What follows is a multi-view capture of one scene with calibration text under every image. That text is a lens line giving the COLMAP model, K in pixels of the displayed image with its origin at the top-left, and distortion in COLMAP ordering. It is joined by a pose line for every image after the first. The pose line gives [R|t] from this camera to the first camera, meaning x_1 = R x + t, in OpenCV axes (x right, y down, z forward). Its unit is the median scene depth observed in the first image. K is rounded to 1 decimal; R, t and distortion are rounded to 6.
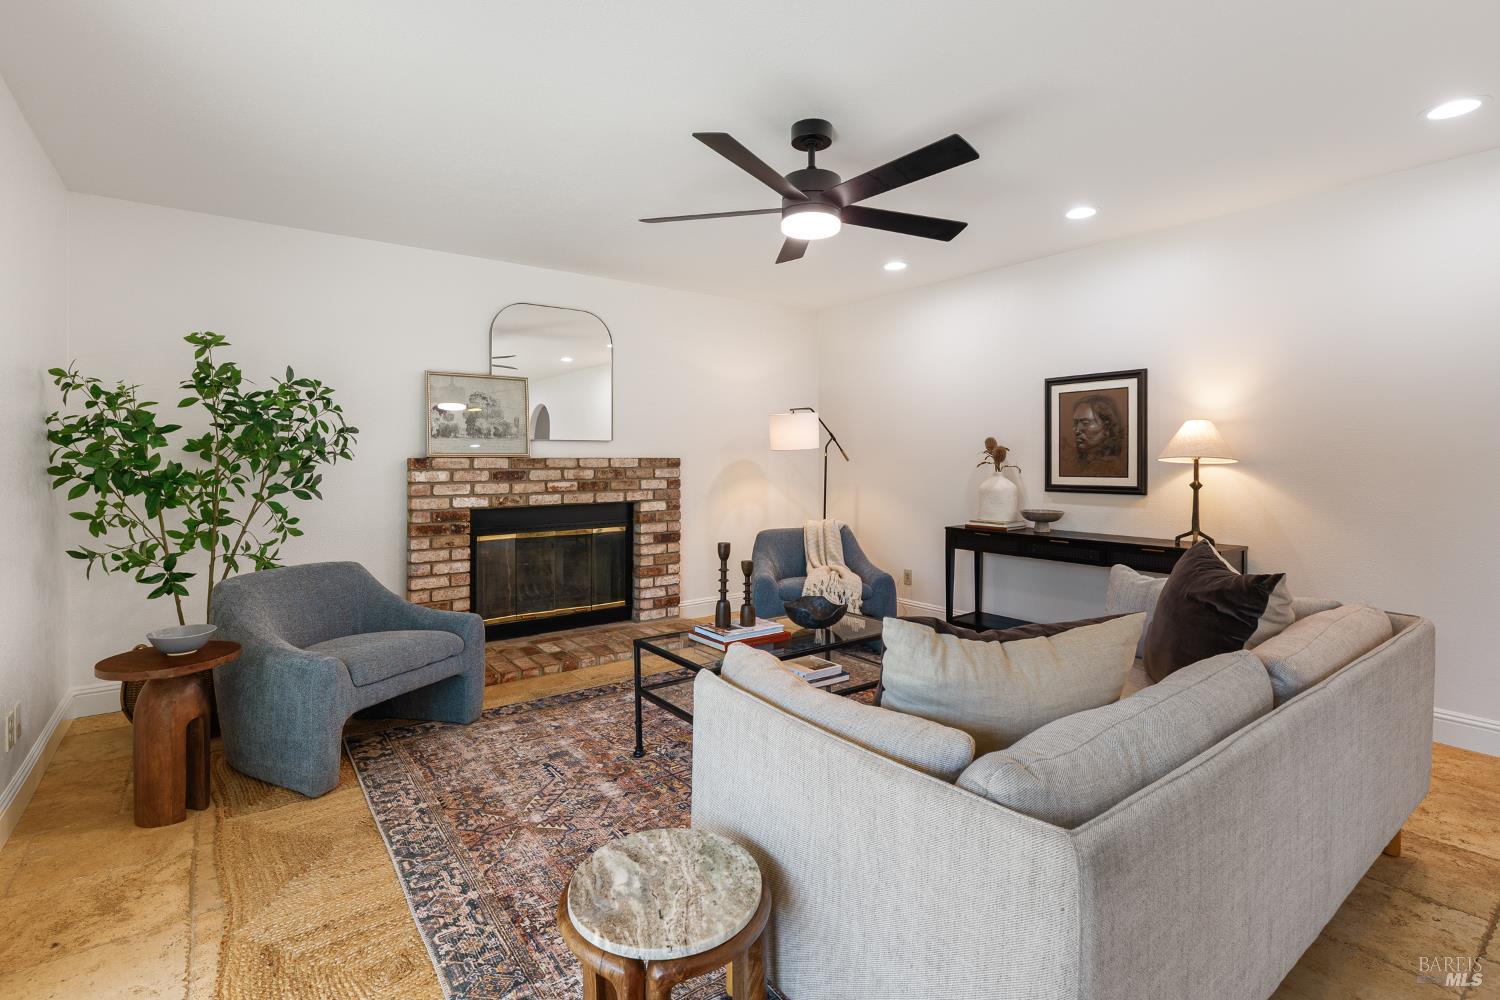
lens RADIAL K [[685.2, 0, 717.7], [0, 685.2, 456.2], [0, 0, 1]] dist [0.001945, -0.000127]
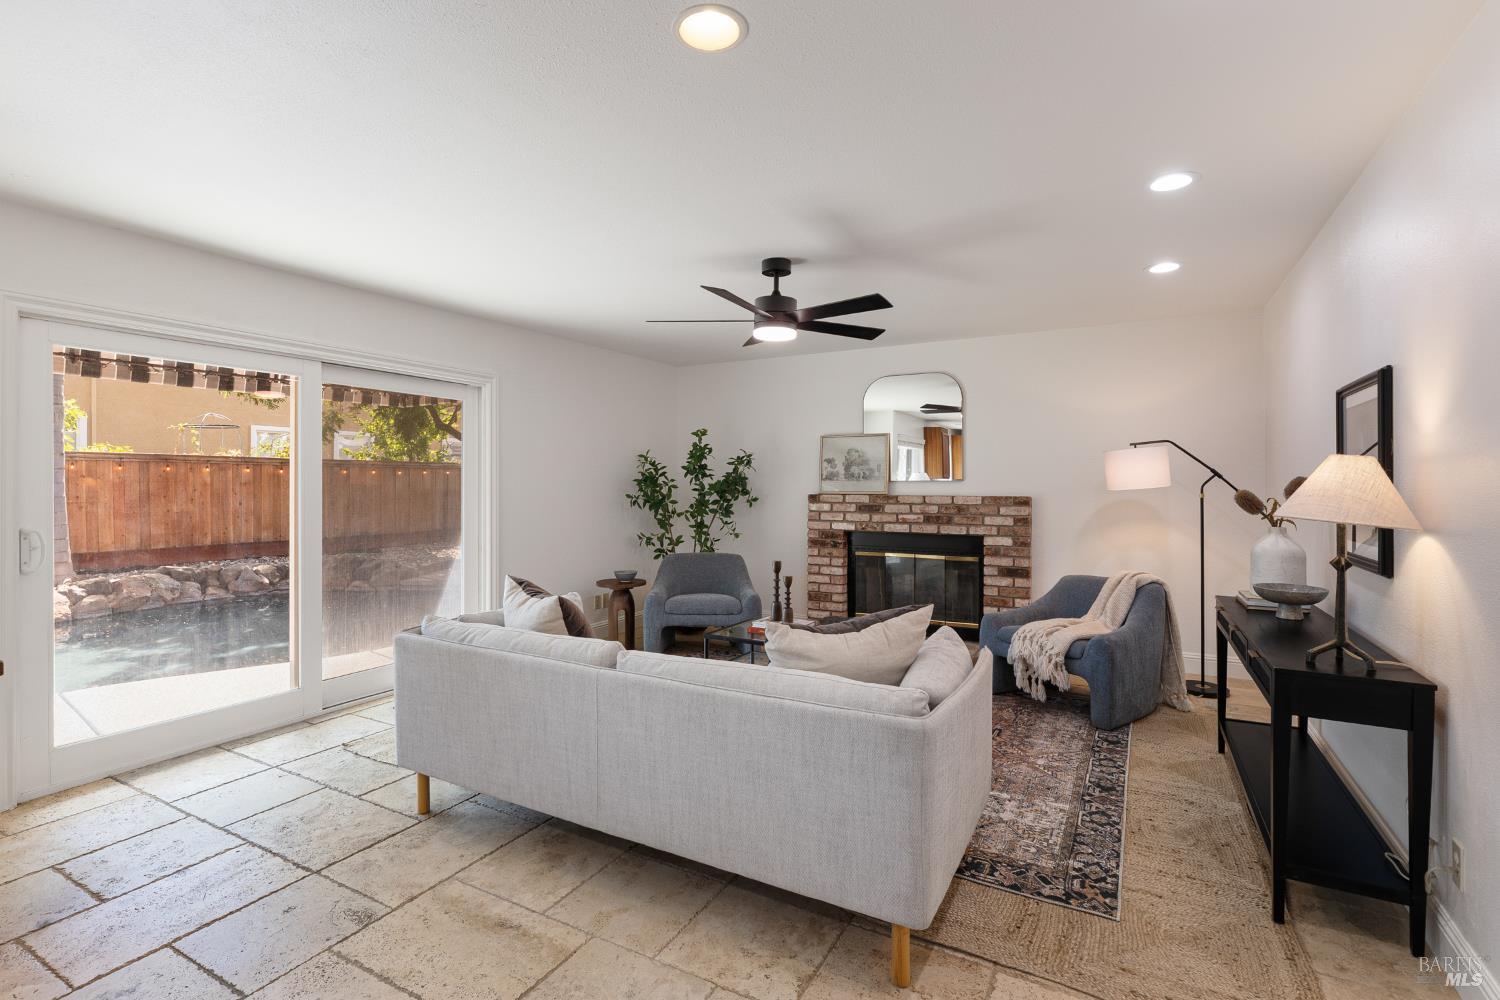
lens RADIAL K [[685.2, 0, 762.3], [0, 685.2, 488.5], [0, 0, 1]] dist [0.001945, -0.000127]
pose [[0.442447, 0.009146, -0.896748, 0.776288], [0.001062, 0.999942, 0.010722, -0.023736], [0.896794, -0.005696, 0.442412, 0.213741]]
